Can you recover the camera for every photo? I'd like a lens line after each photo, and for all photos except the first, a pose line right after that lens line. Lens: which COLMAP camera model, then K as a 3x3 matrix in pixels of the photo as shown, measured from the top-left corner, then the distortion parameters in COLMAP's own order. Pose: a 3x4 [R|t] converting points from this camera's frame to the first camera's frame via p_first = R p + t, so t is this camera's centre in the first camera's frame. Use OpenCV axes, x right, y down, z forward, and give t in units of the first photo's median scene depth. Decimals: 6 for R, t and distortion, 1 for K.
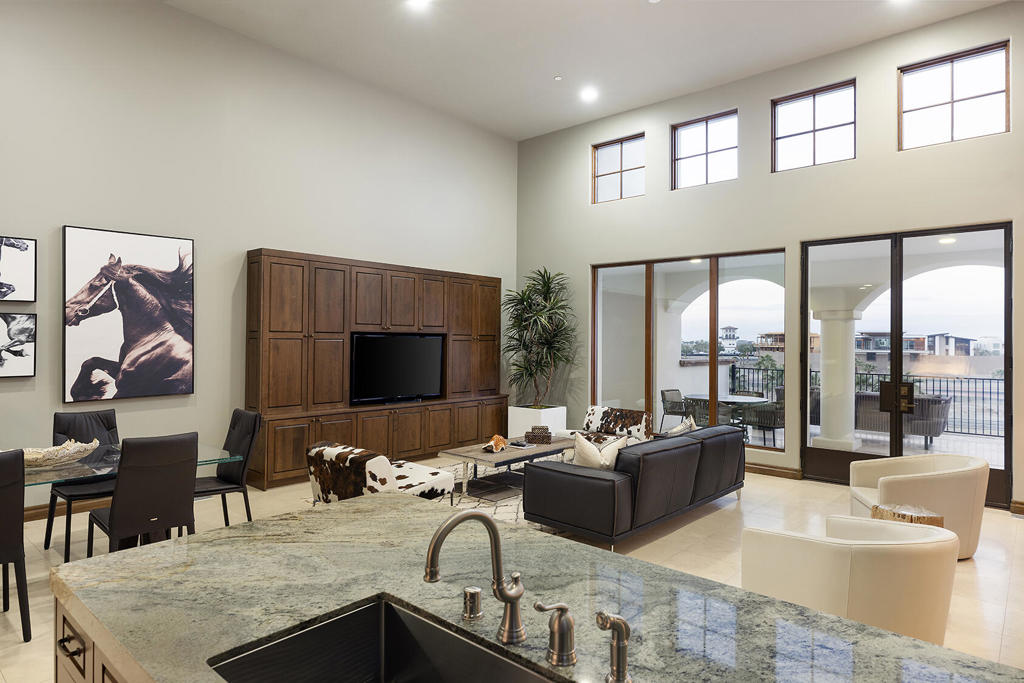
lens RADIAL K [[599.9, 0, 512.4], [0, 599.9, 337.2], [0, 0, 1]] dist [0.003657, 0.006925]
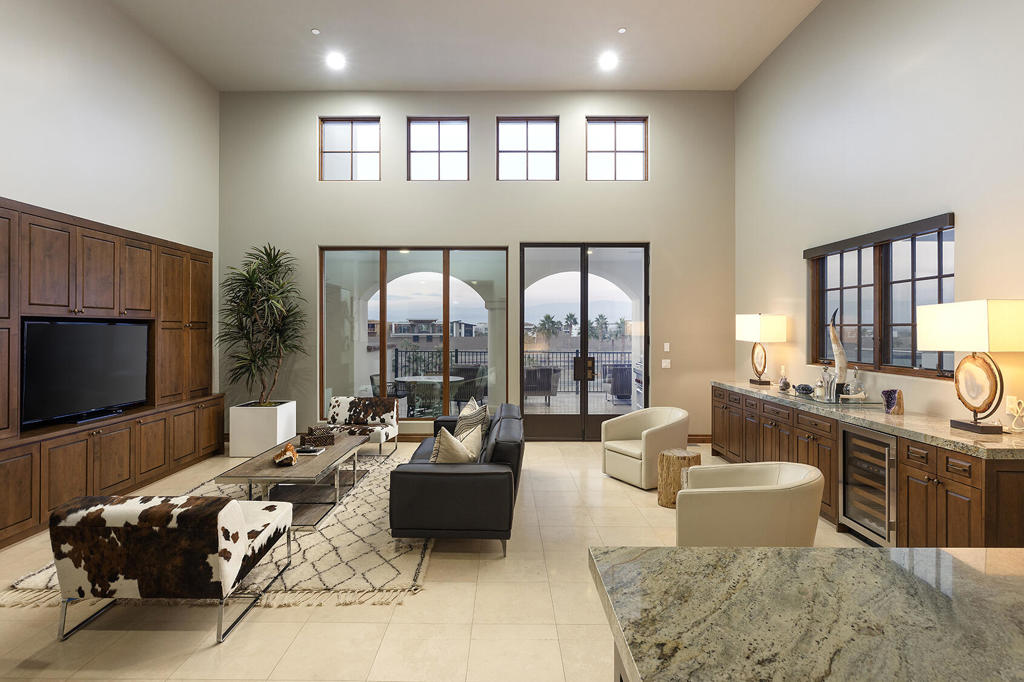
lens RADIAL K [[535.5, 0, 490.2], [0, 535.5, 331.6], [0, 0, 1]] dist [-0.003844, 0.003090]
pose [[0.750597, -0.012847, 0.660636, -0.249949], [0.003398, 0.999873, 0.015583, 0.000094], [-0.660752, -0.009452, 0.750545, 0.227805]]
